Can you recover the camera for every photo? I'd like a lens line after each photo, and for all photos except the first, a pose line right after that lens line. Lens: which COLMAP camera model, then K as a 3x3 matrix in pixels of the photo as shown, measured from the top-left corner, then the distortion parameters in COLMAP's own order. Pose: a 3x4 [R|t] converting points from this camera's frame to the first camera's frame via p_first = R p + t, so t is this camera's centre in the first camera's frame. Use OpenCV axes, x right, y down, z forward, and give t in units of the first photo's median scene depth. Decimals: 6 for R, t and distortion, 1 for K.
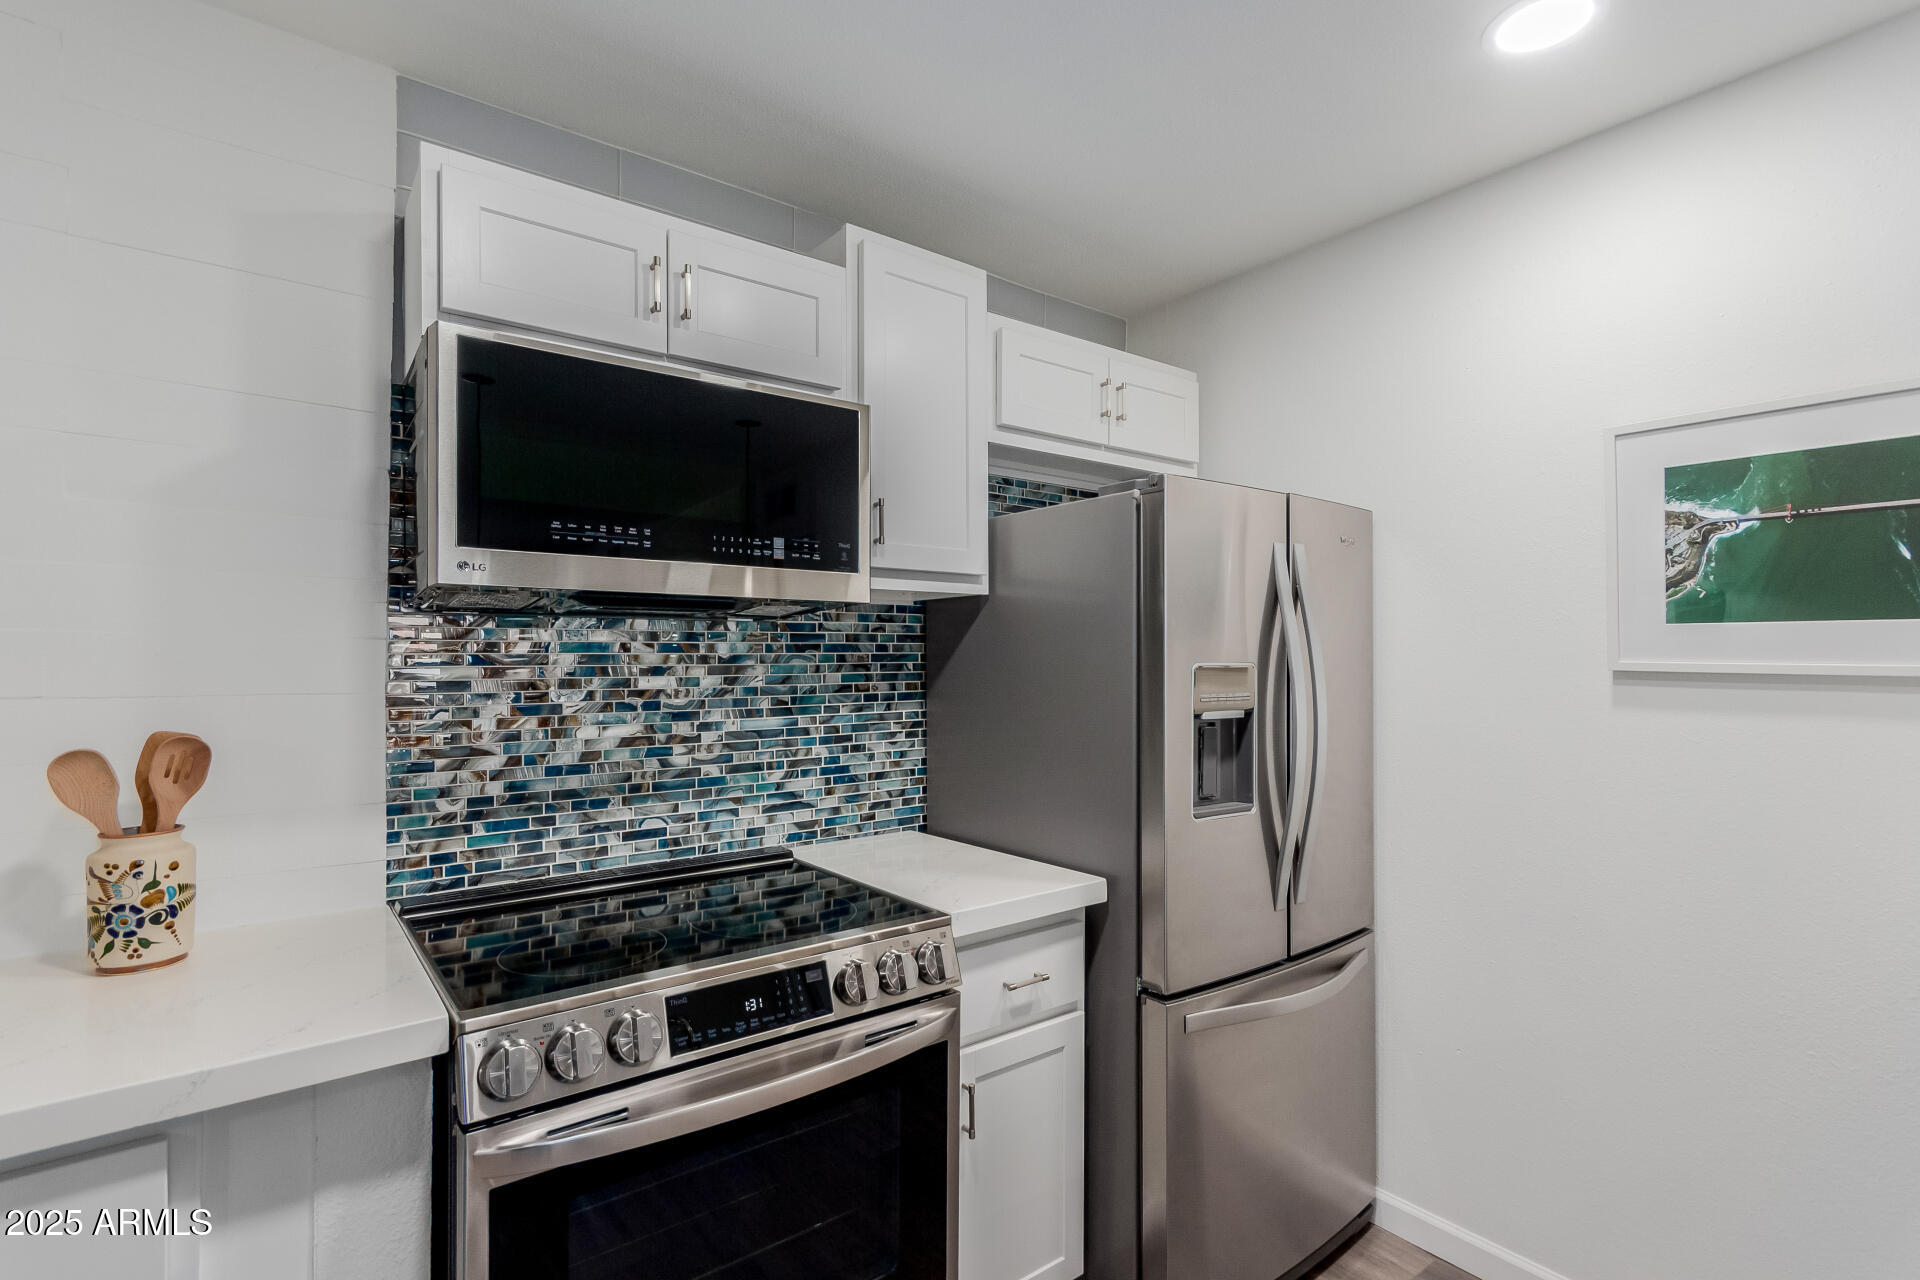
lens RADIAL K [[897.8, 0, 953.6], [0, 897.8, 660.4], [0, 0, 1]] dist [0.002873, 0.000925]
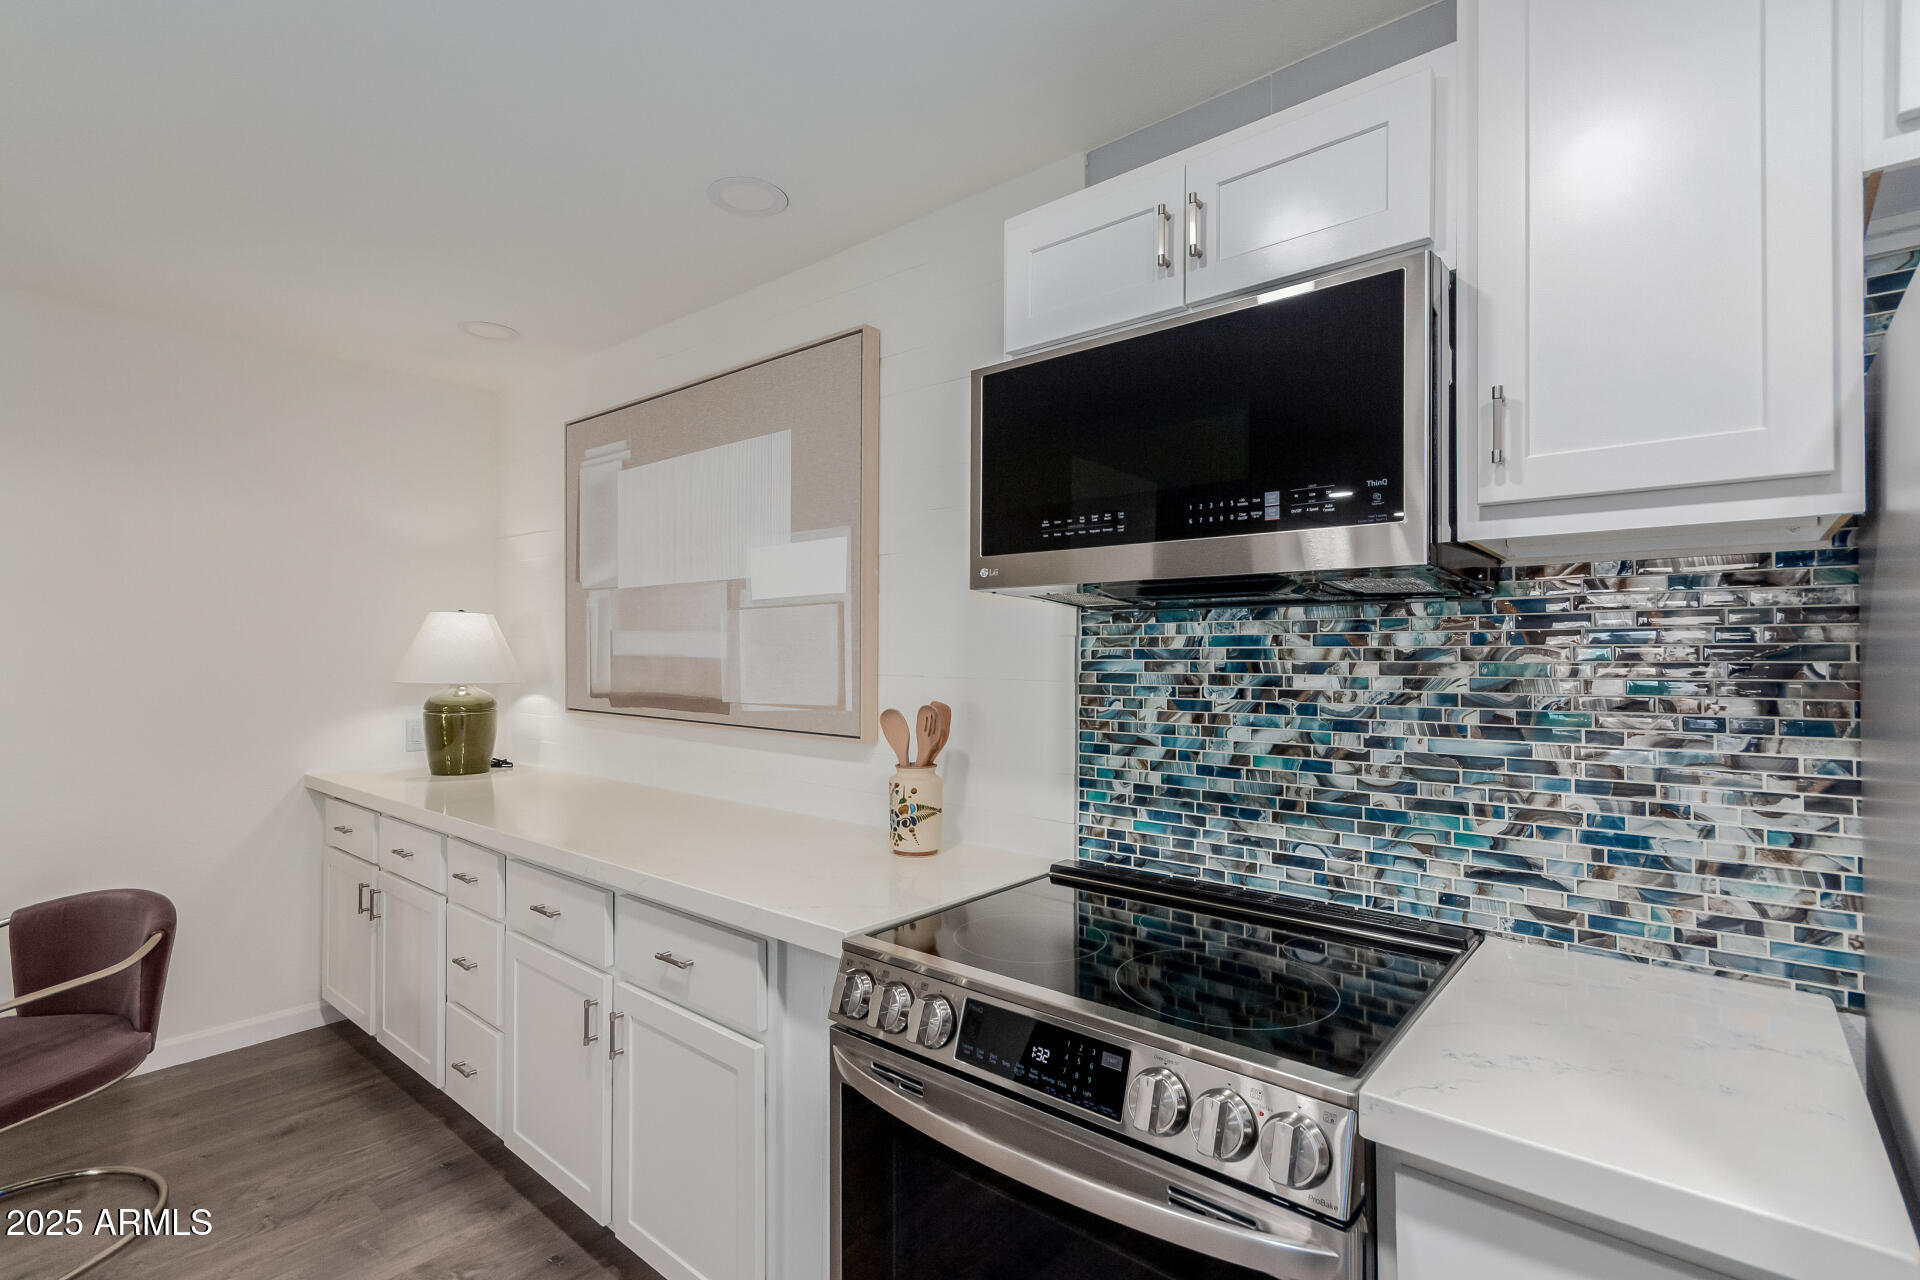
lens RADIAL K [[897.8, 0, 963.1], [0, 897.8, 645.4], [0, 0, 1]] dist [0.002873, 0.000925]
pose [[0.218300, -0.009826, -0.975832, 0.436511], [-0.005264, 0.999923, -0.011246, 0.001727], [0.975868, 0.007591, 0.218232, 0.534244]]
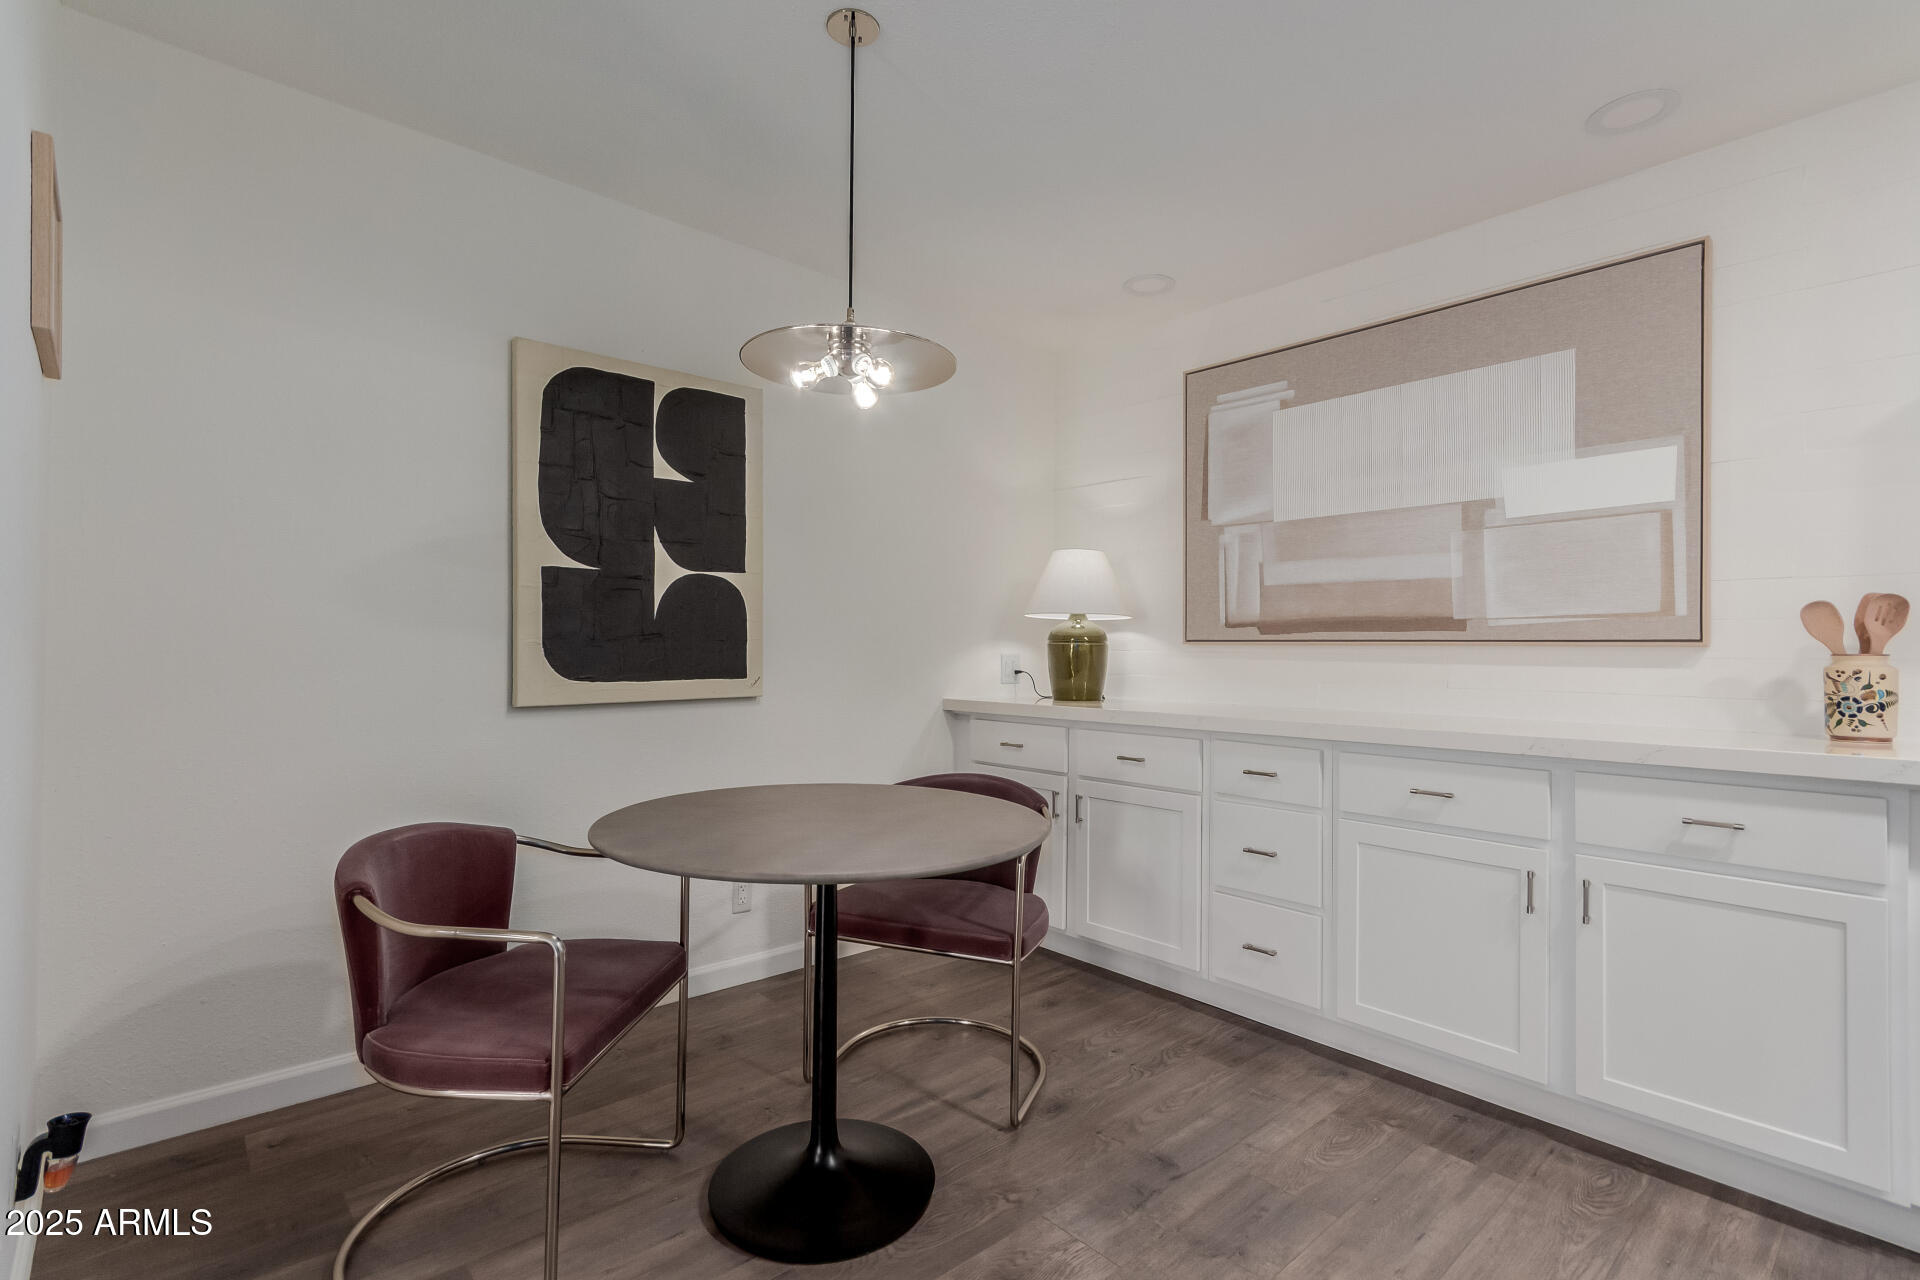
lens RADIAL K [[897.8, 0, 953.3], [0, 897.8, 642.5], [0, 0, 1]] dist [0.002873, 0.000925]
pose [[0.083159, -0.013518, -0.996445, 0.372020], [-0.012458, 0.999816, -0.014603, 0.150497], [0.996458, 0.013628, 0.082975, -0.492938]]
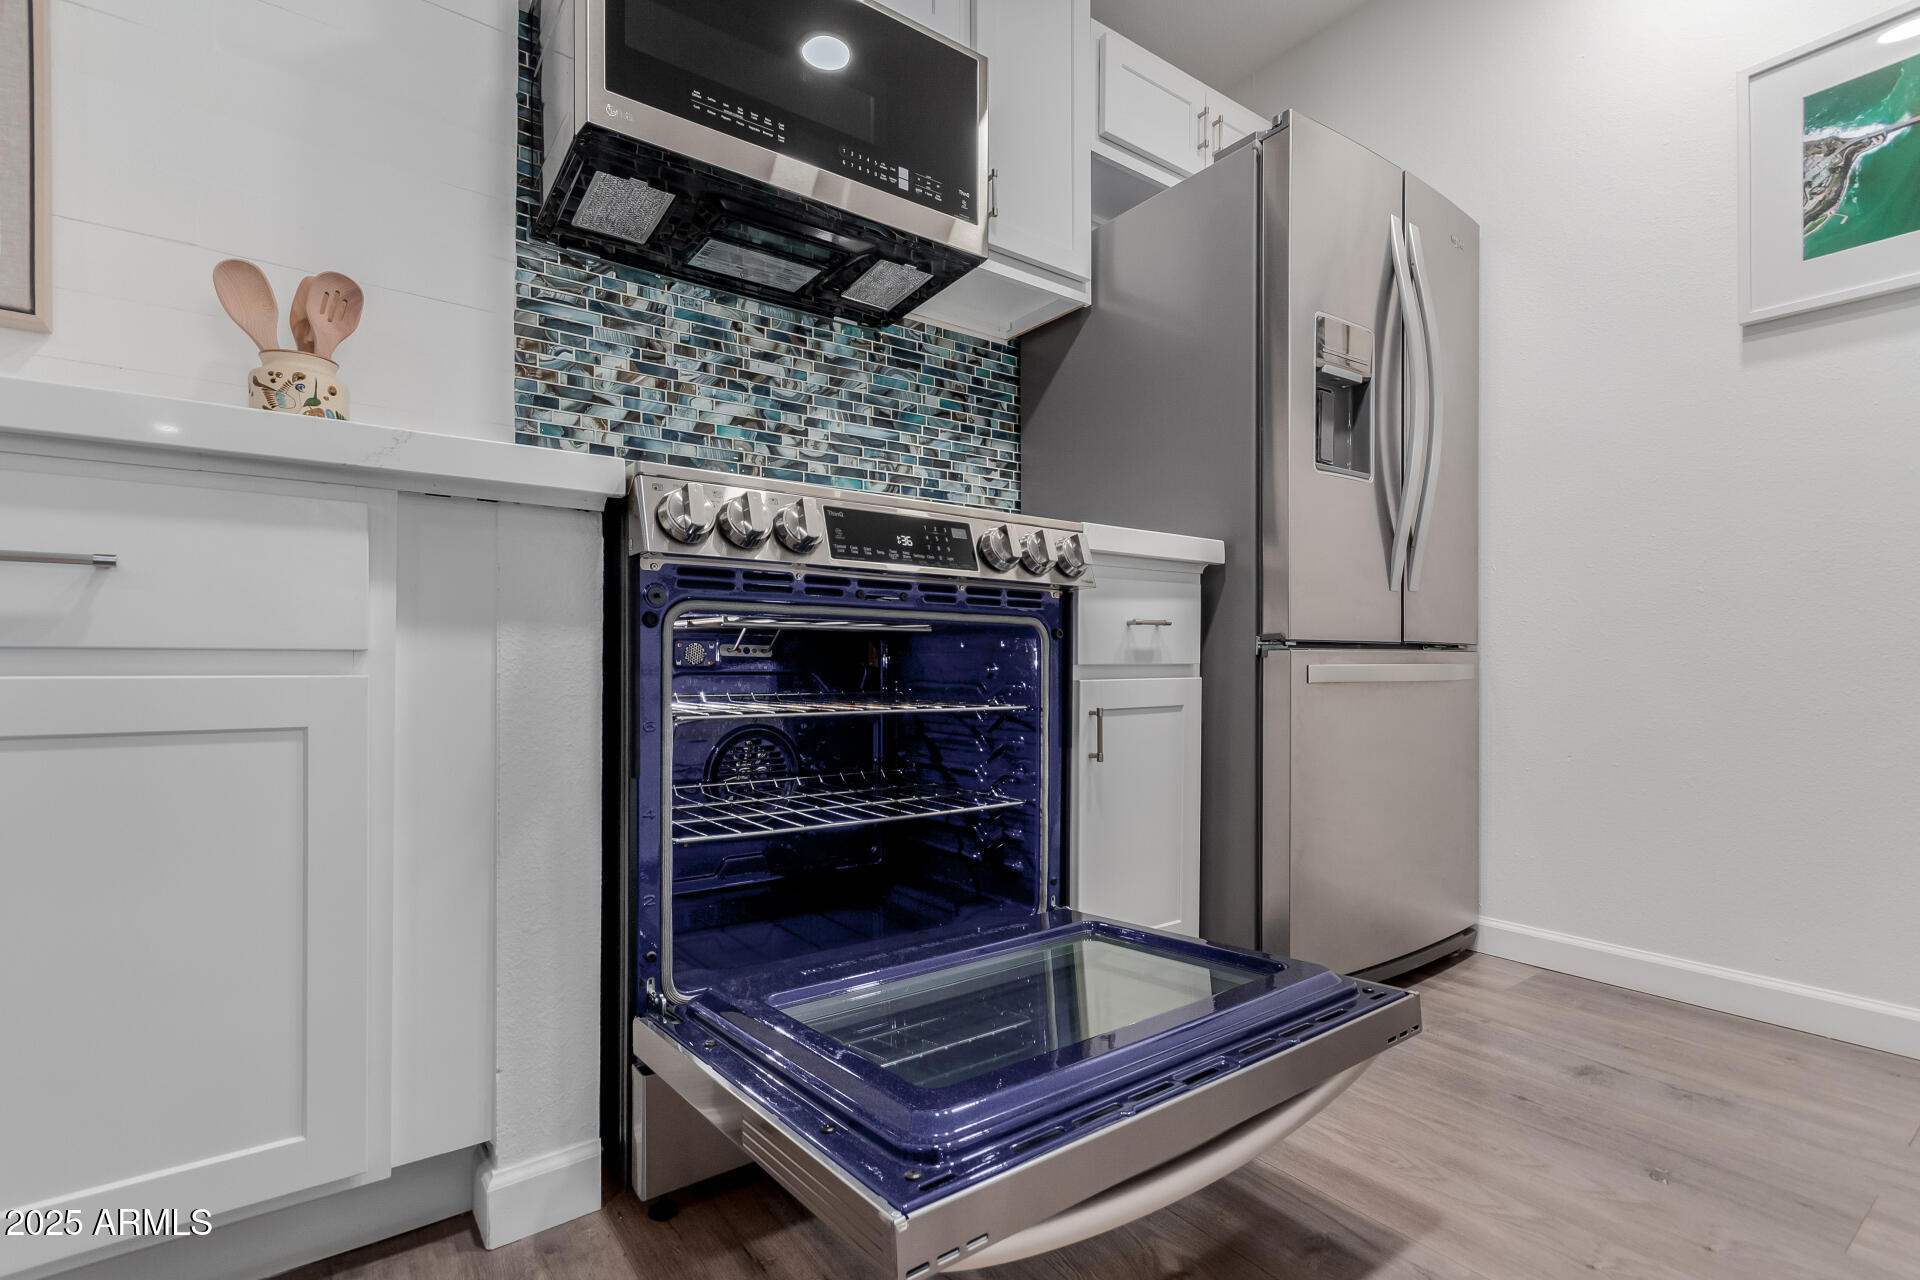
lens RADIAL K [[897.8, 0, 961.3], [0, 897.8, 670.5], [0, 0, 1]] dist [0.002873, 0.000925]
pose [[0.999901, 0.001149, -0.014058, -0.105598], [-0.001117, 0.999997, 0.002344, 0.381855], [0.014061, -0.002328, 0.999898, 0.002733]]
